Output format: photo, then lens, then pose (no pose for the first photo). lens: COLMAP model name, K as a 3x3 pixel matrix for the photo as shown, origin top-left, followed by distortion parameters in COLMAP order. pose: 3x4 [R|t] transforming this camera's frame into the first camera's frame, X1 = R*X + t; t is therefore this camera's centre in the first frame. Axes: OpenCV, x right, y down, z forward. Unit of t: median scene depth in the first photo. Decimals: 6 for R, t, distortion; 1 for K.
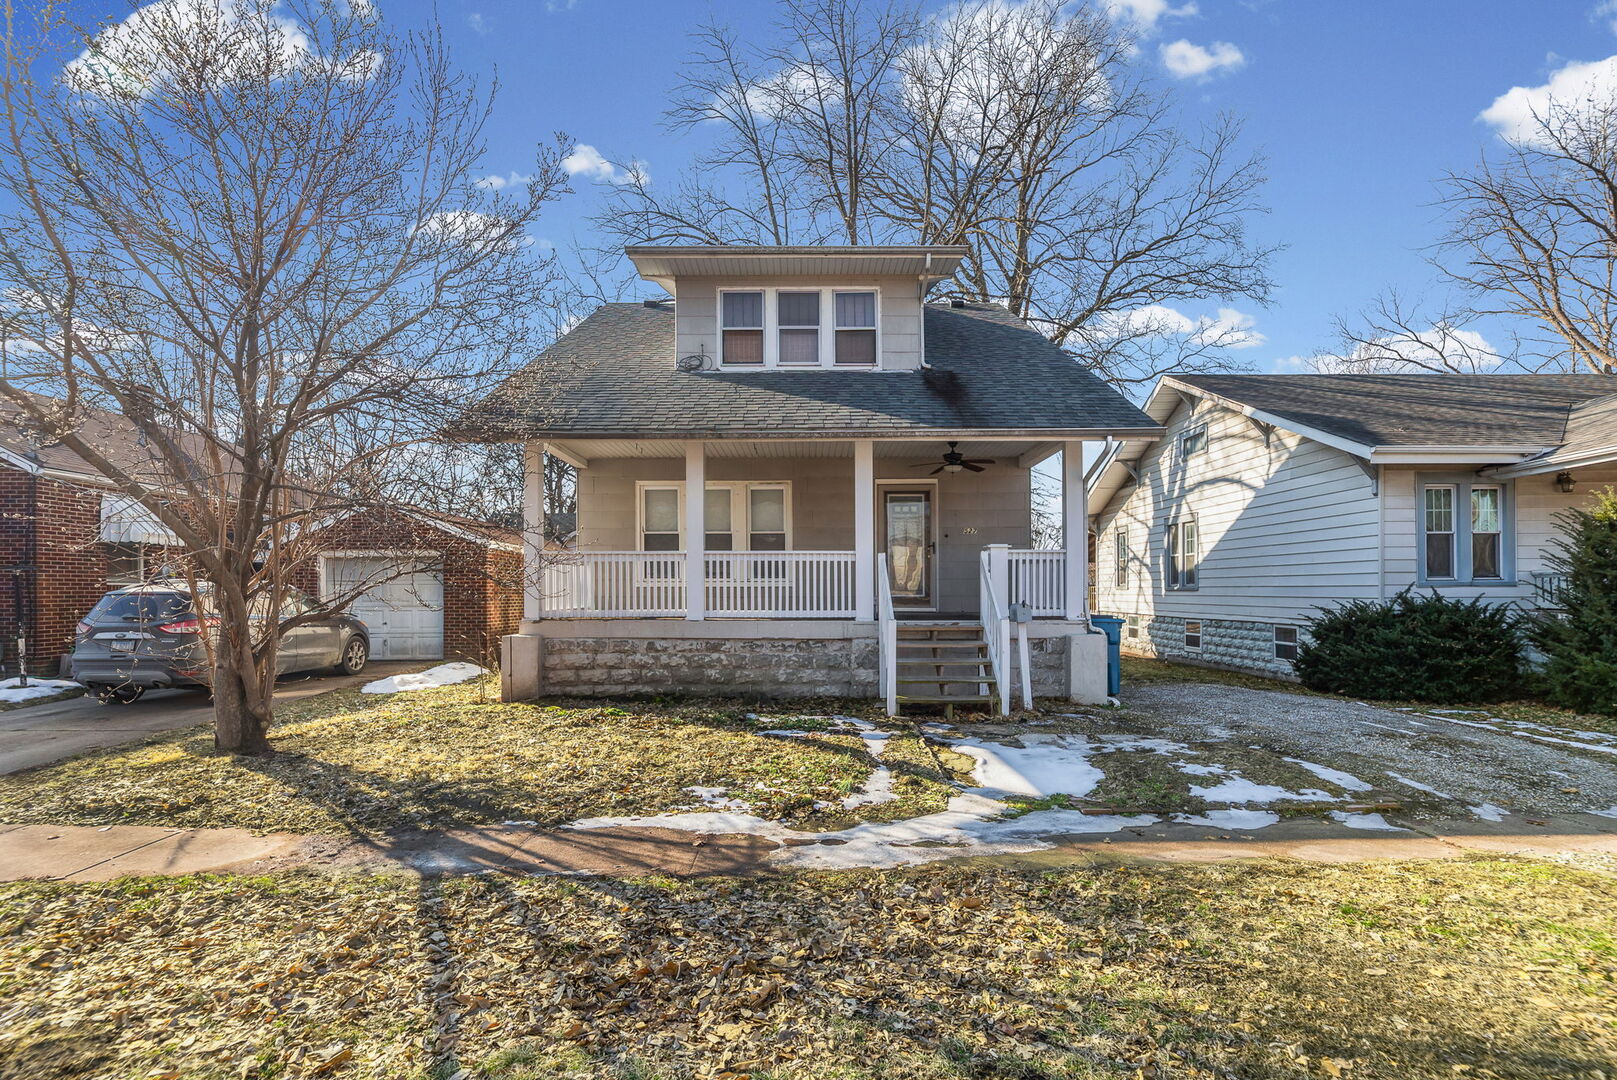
lens RADIAL K [[657.6, 0, 807.0], [0, 657.6, 585.9], [0, 0, 1]] dist [-0.000340, -0.000176]
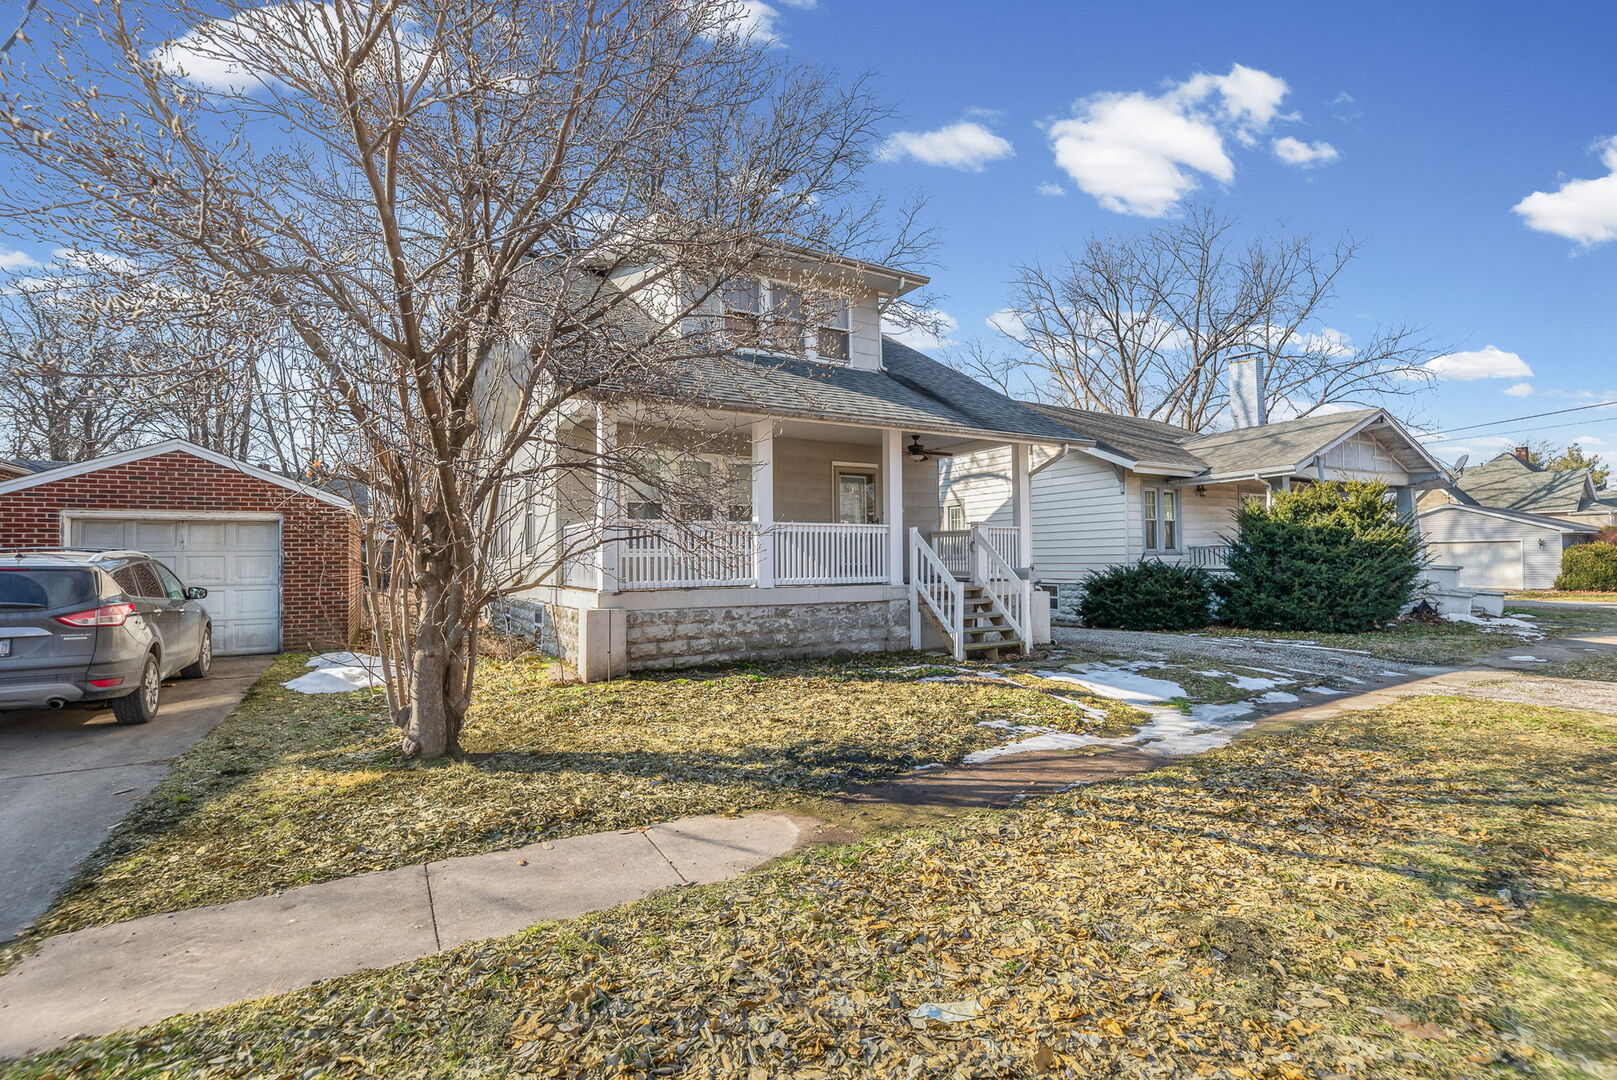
lens RADIAL K [[635.2, 0, 808.5], [0, 635.2, 540.0], [0, 0, 1]] dist [-0.000028, -0.000020]
pose [[0.893868, 0.007671, 0.448264, -0.568104], [0.005266, 0.999605, -0.027607, 0.004135], [-0.448299, 0.027038, 0.893475, 0.063851]]
